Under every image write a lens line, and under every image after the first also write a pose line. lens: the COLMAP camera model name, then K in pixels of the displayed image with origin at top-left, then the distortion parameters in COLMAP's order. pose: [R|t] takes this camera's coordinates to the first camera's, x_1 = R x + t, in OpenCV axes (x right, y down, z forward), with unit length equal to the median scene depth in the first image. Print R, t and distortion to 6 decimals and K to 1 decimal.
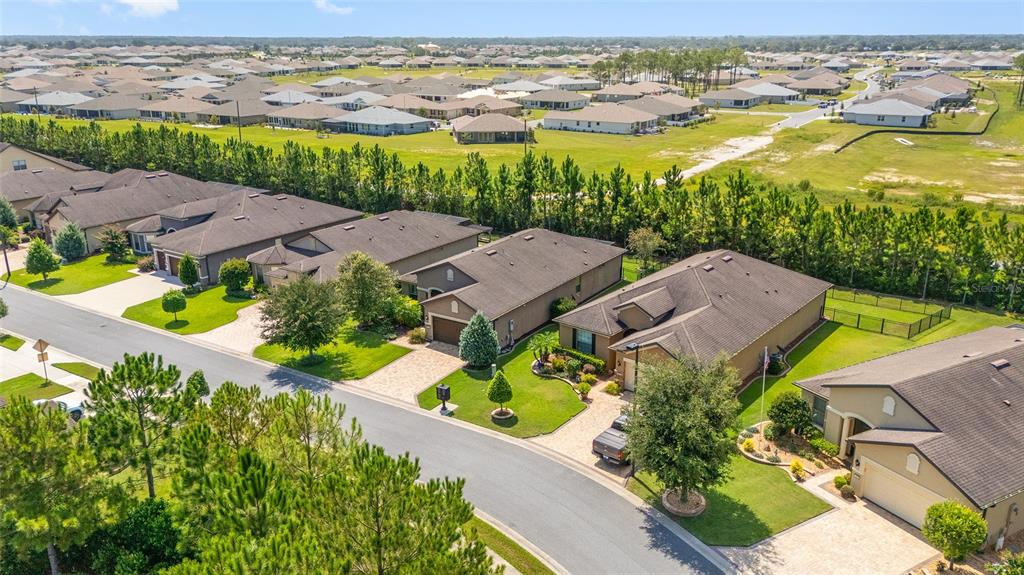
lens RADIAL K [[748.6, 0, 512.0], [0, 748.6, 287.5], [0, 0, 1]] dist [0.006751, 0.001308]
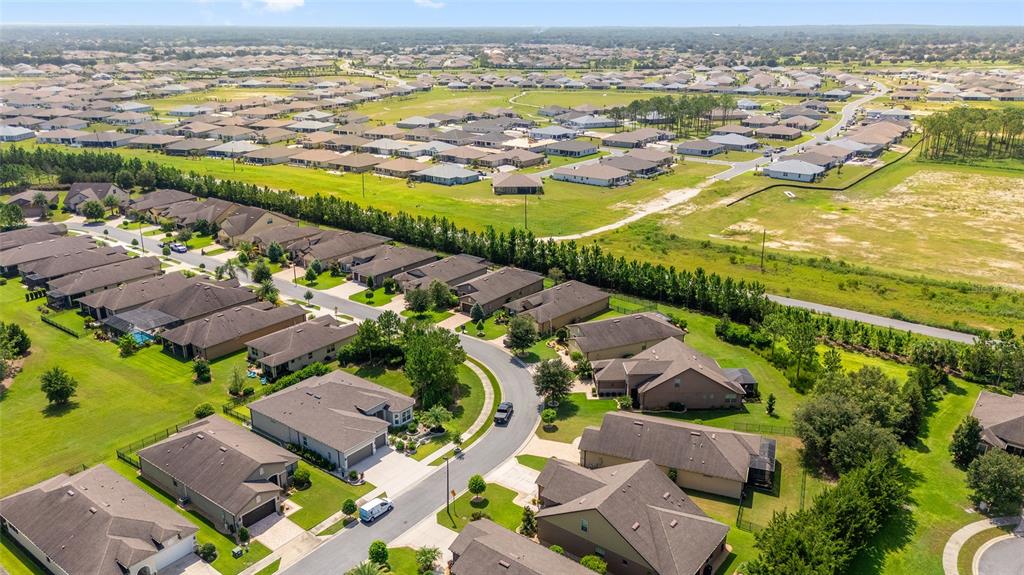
lens RADIAL K [[748.6, 0, 512.0], [0, 748.6, 287.5], [0, 0, 1]] dist [0.006751, 0.001308]
pose [[0.996090, 0.027899, -0.083824, 0.238590], [-0.026017, 0.999386, 0.023460, -0.067947], [0.084427, -0.021188, 0.996204, -1.357143]]
